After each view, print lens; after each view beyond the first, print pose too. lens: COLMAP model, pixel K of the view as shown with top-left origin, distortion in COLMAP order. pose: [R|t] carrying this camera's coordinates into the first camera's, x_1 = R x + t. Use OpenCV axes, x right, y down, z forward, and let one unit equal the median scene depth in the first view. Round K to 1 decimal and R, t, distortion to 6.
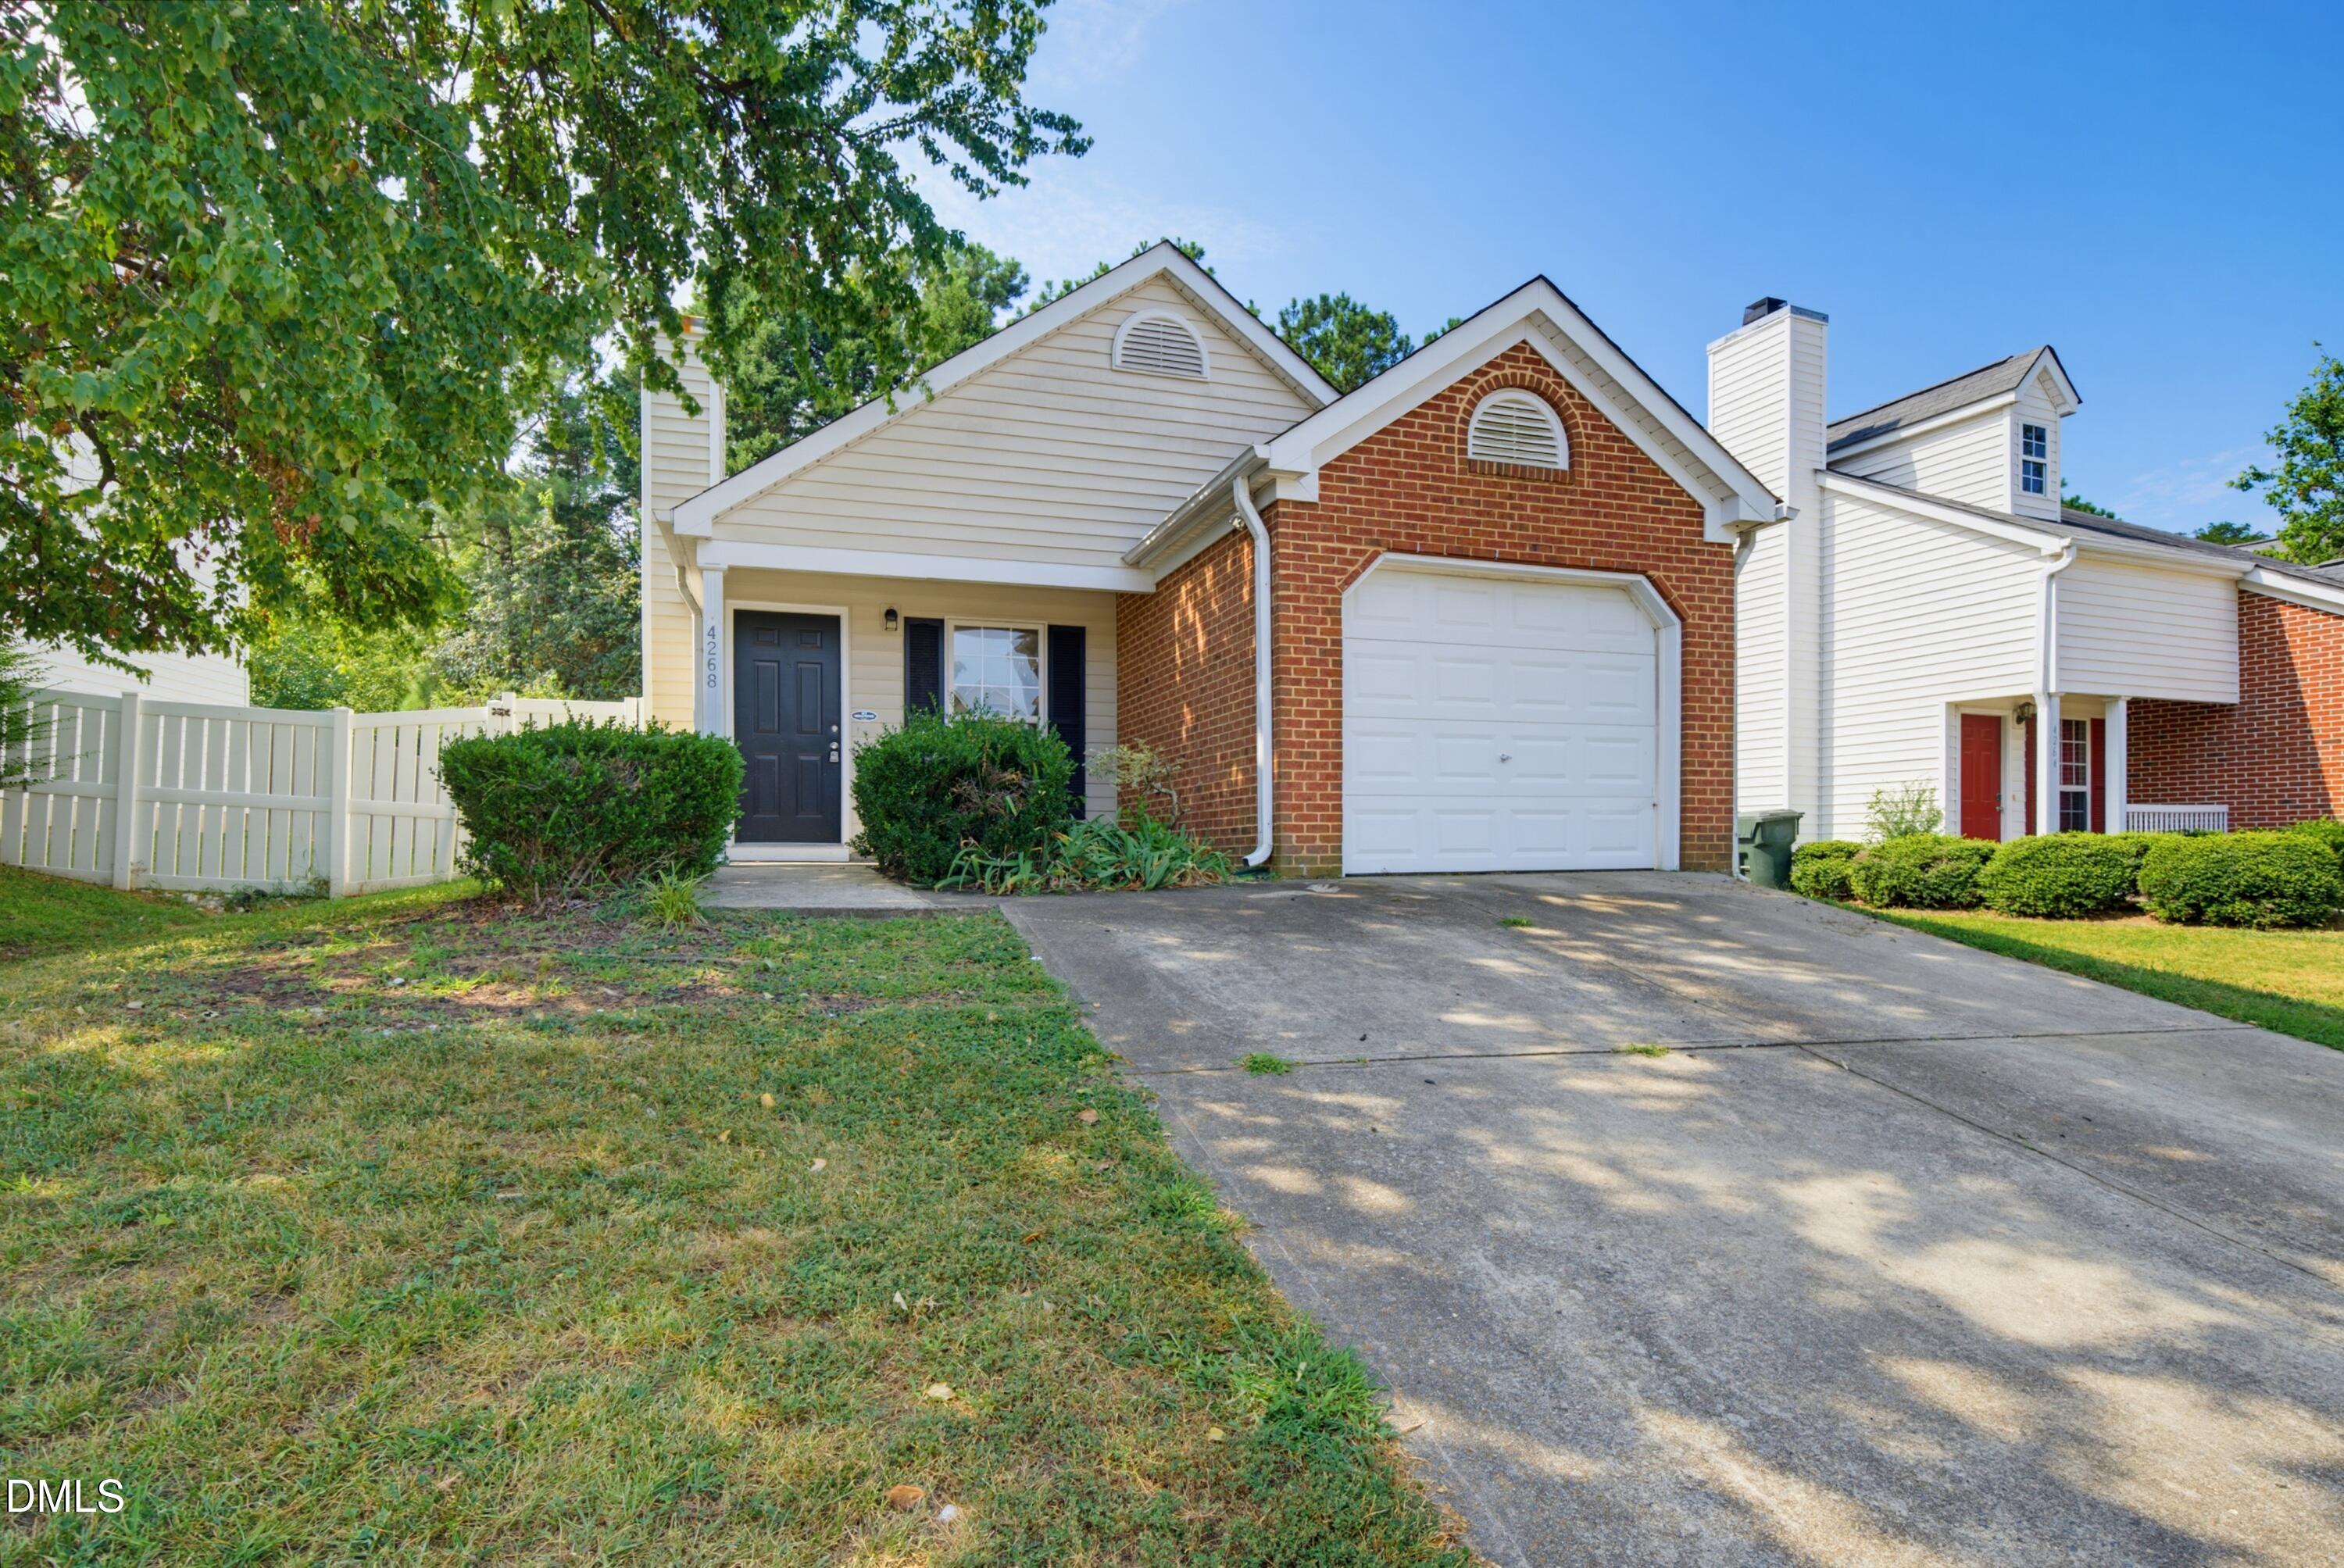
lens RADIAL K [[1130.3, 0, 1102.5], [0, 1130.3, 849.0], [0, 0, 1]] dist [0.006368, -0.000095]
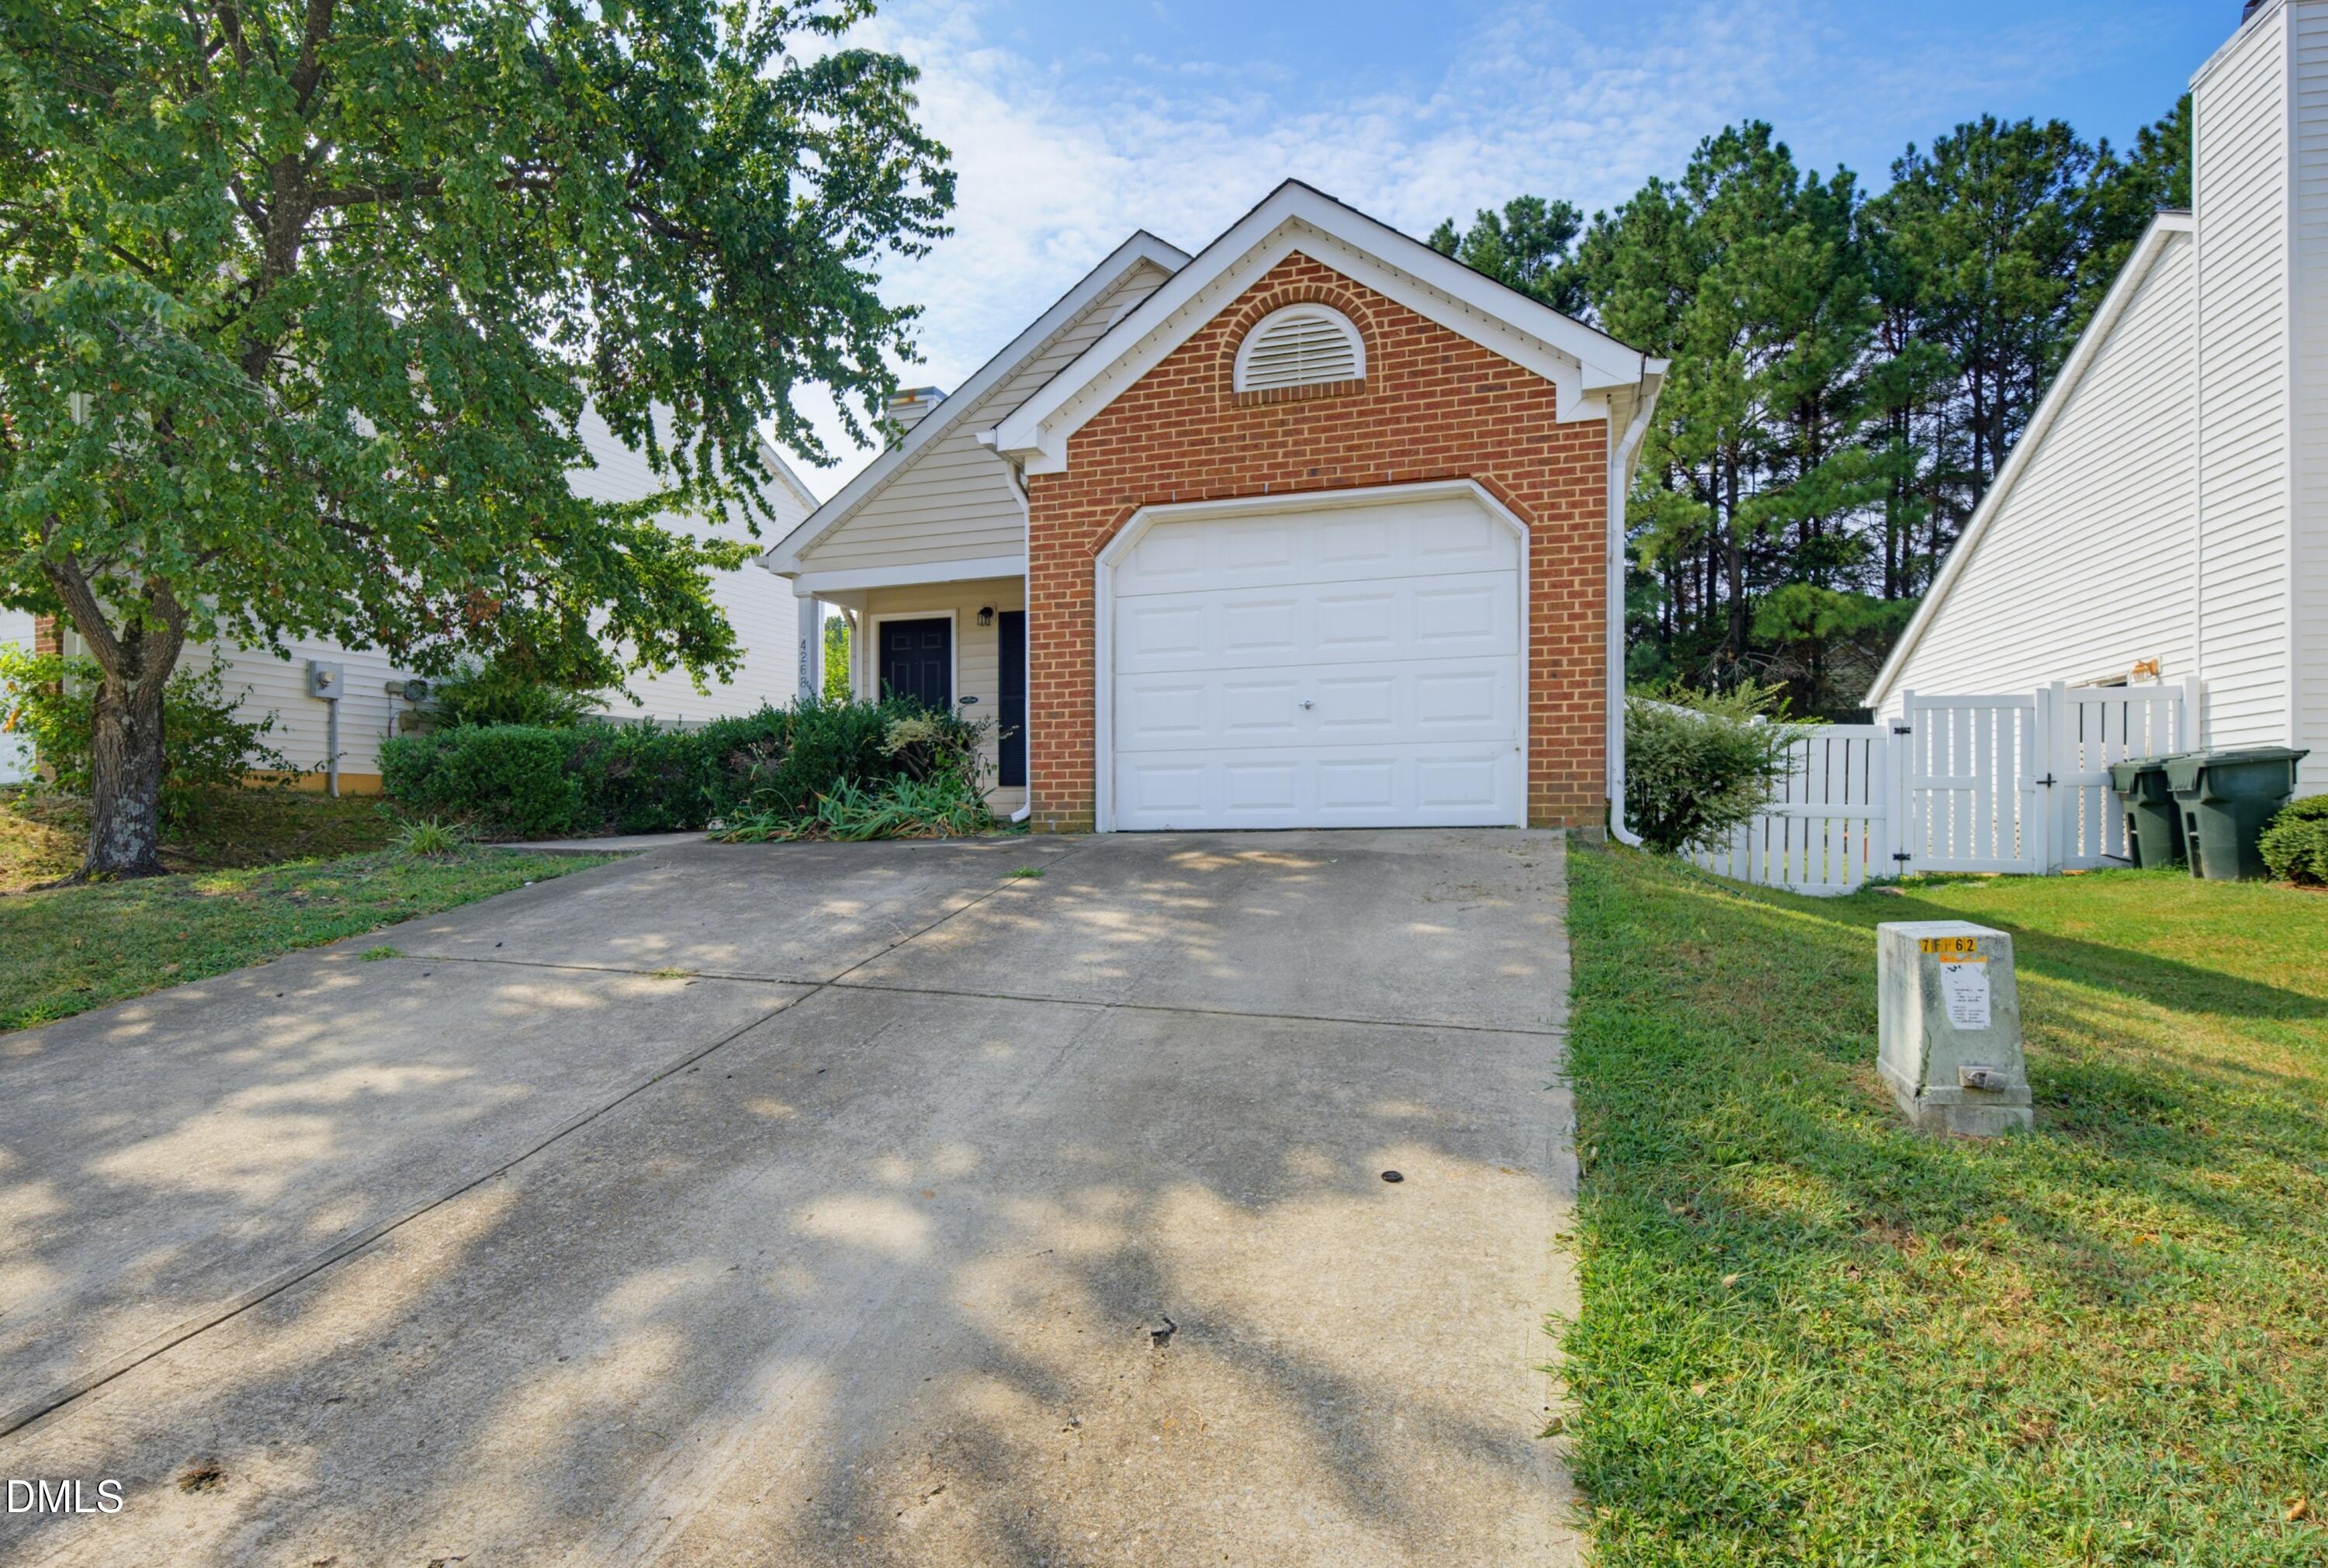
lens RADIAL K [[1097.3, 0, 1125.0], [0, 1097.3, 813.0], [0, 0, 1]] dist [0.010243, -0.006946]
pose [[0.834982, -0.008203, -0.550216, 0.642518], [0.002647, 0.999937, -0.010891, 0.014843], [0.550271, 0.007637, 0.834951, 0.155595]]
